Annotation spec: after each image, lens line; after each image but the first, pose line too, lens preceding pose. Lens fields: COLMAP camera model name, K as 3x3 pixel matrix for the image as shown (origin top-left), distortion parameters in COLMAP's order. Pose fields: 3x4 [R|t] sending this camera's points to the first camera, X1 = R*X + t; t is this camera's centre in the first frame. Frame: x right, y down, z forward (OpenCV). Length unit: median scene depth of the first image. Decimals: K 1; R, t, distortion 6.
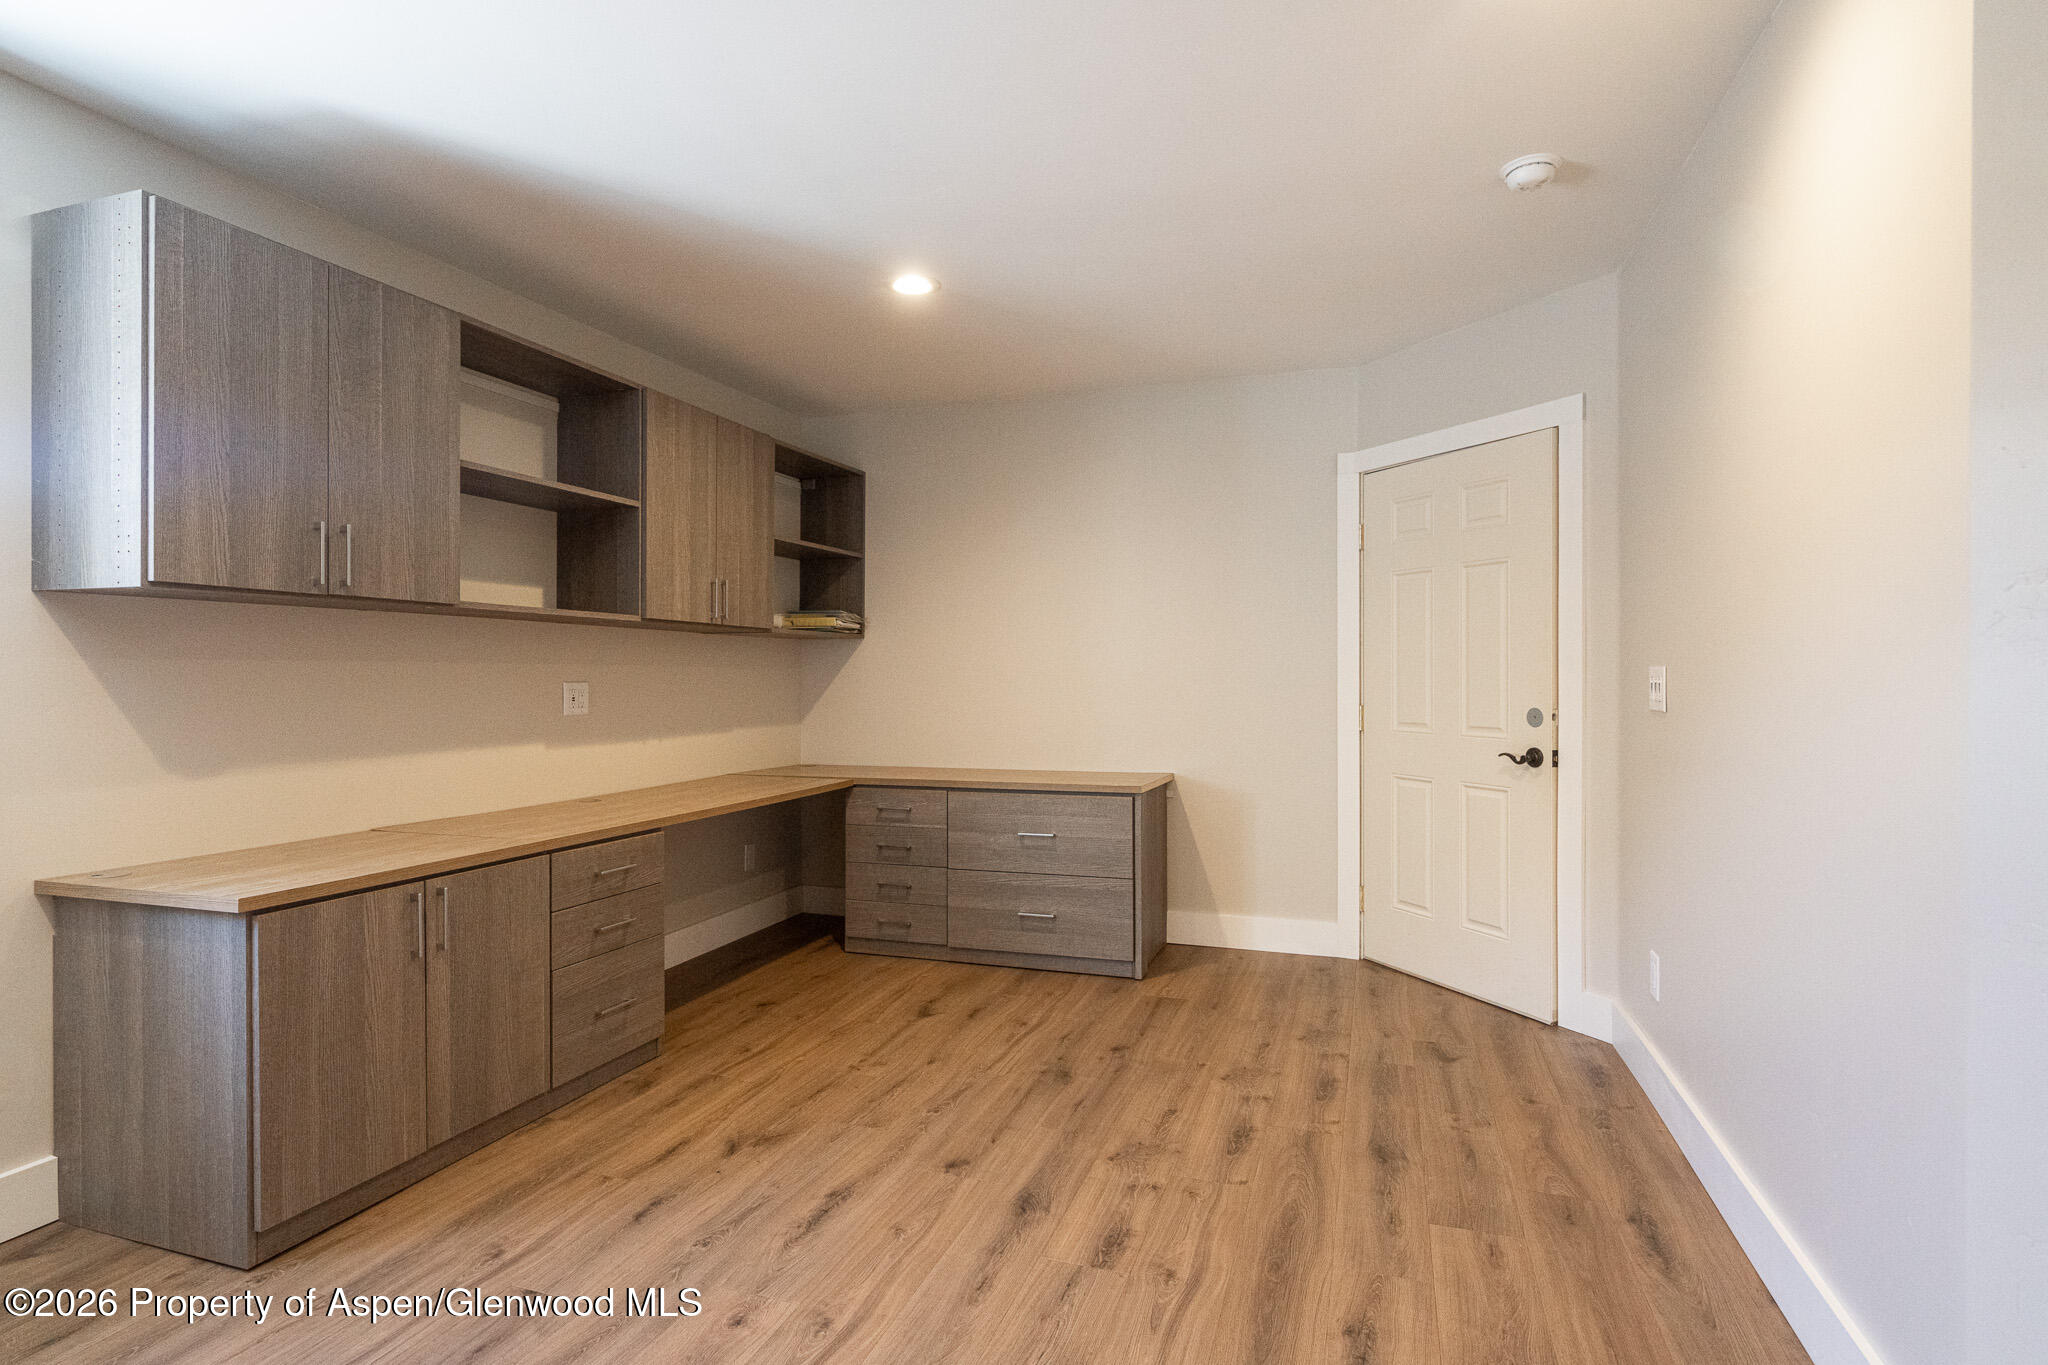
lens RADIAL K [[1064.7, 0, 1013.1], [0, 1064.7, 677.8], [0, 0, 1]] dist [-0.000006, 0.002925]
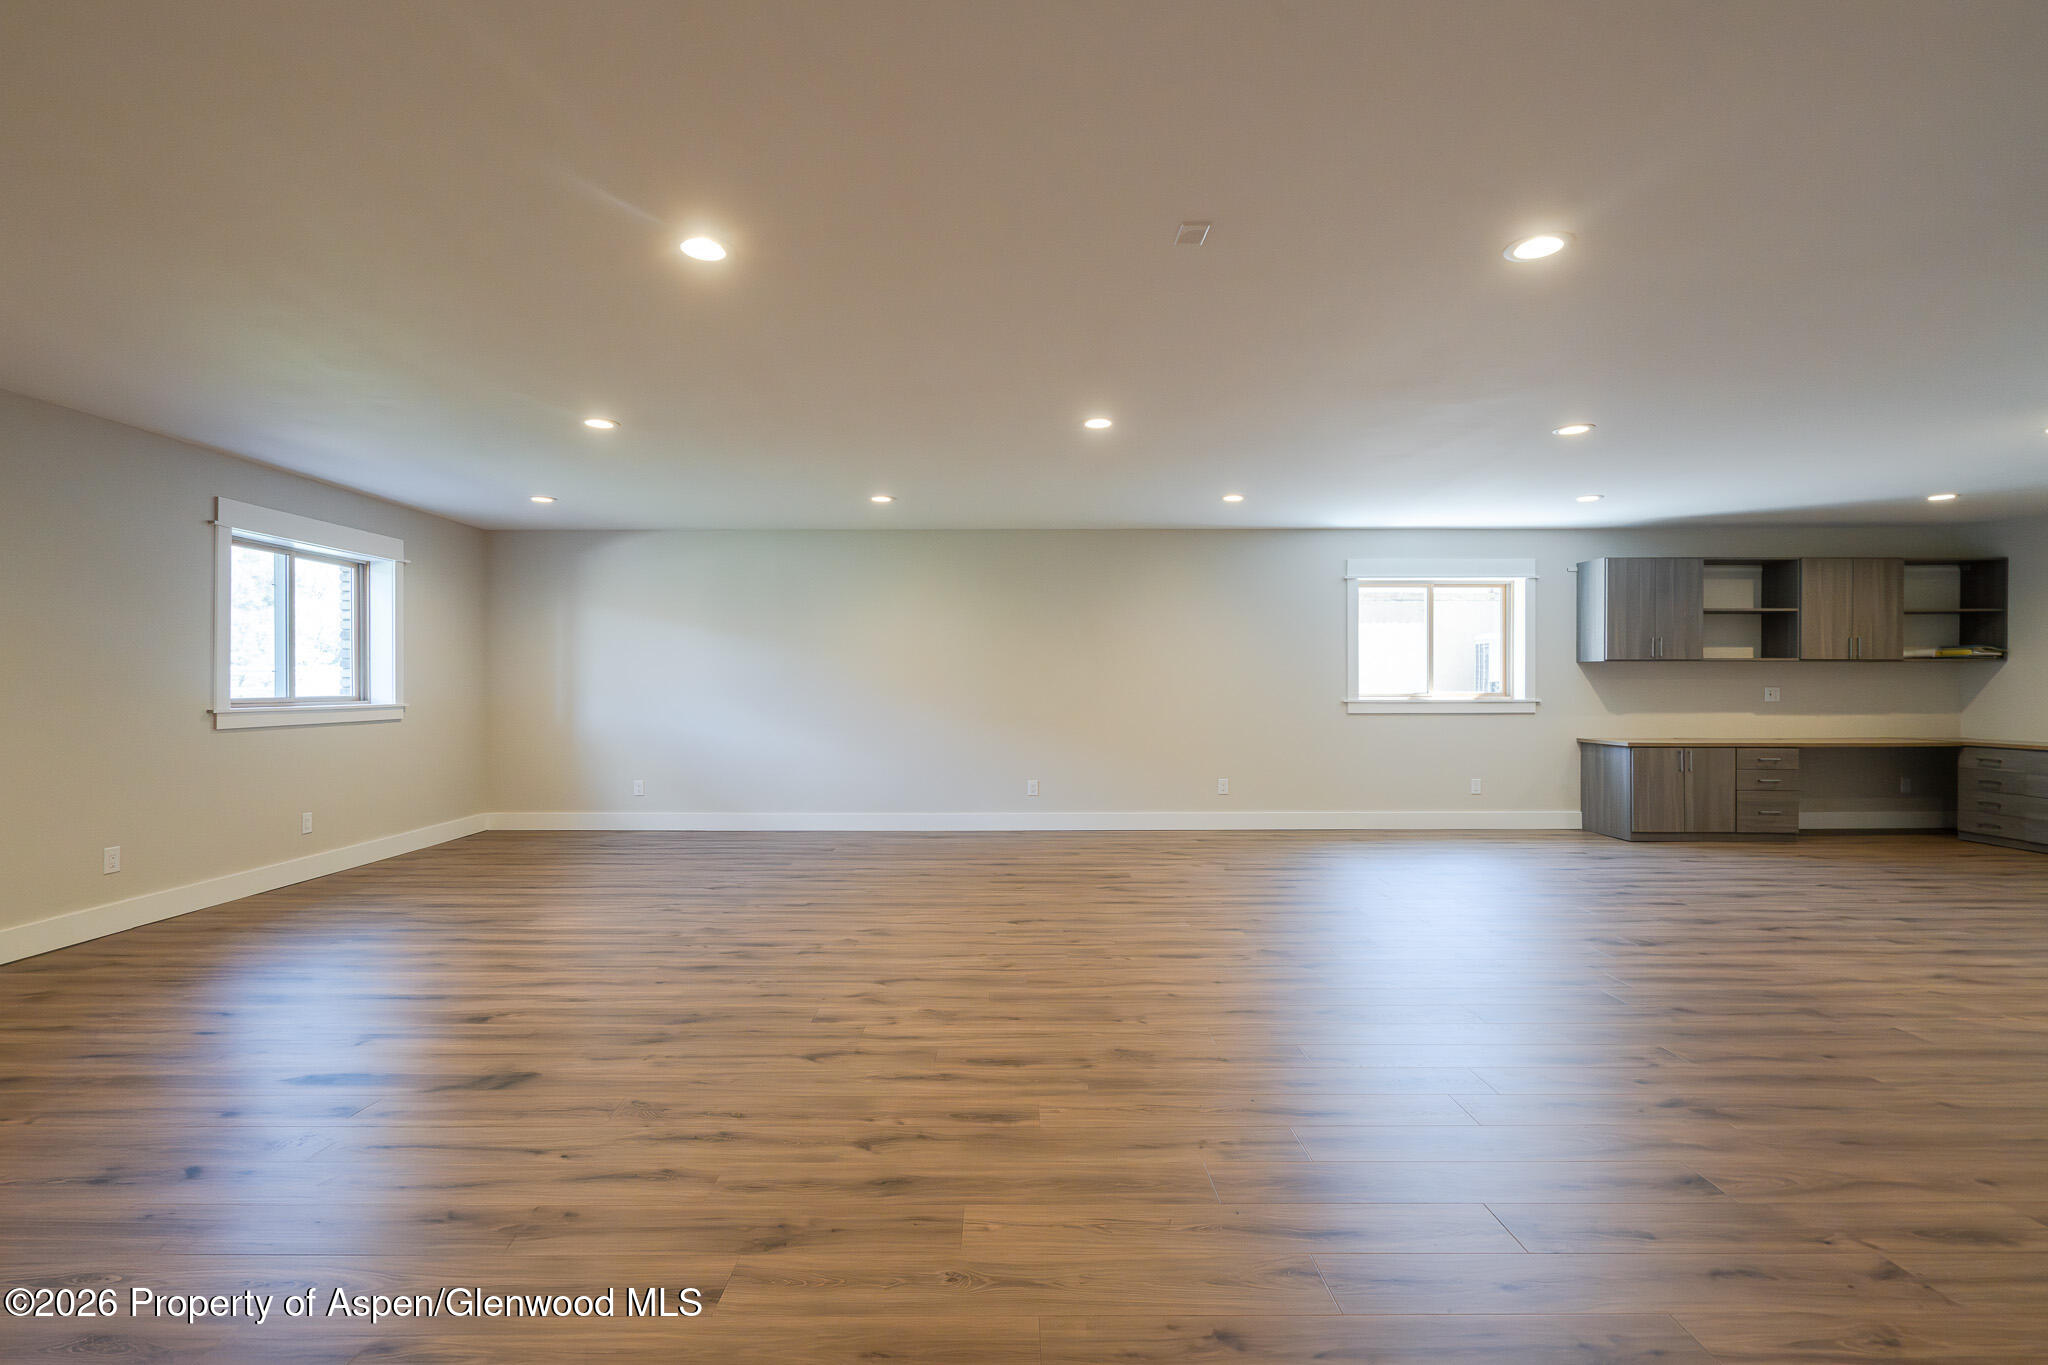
lens RADIAL K [[931.2, 0, 1013.3], [0, 931.2, 683.6], [0, 0, 1]] dist [-0.005698, 0.001192]
pose [[0.342285, -0.003493, -0.939590, 0.952319], [-0.002901, 0.999984, -0.004775, 0.011255], [0.939592, 0.004360, 0.342270, -1.276341]]
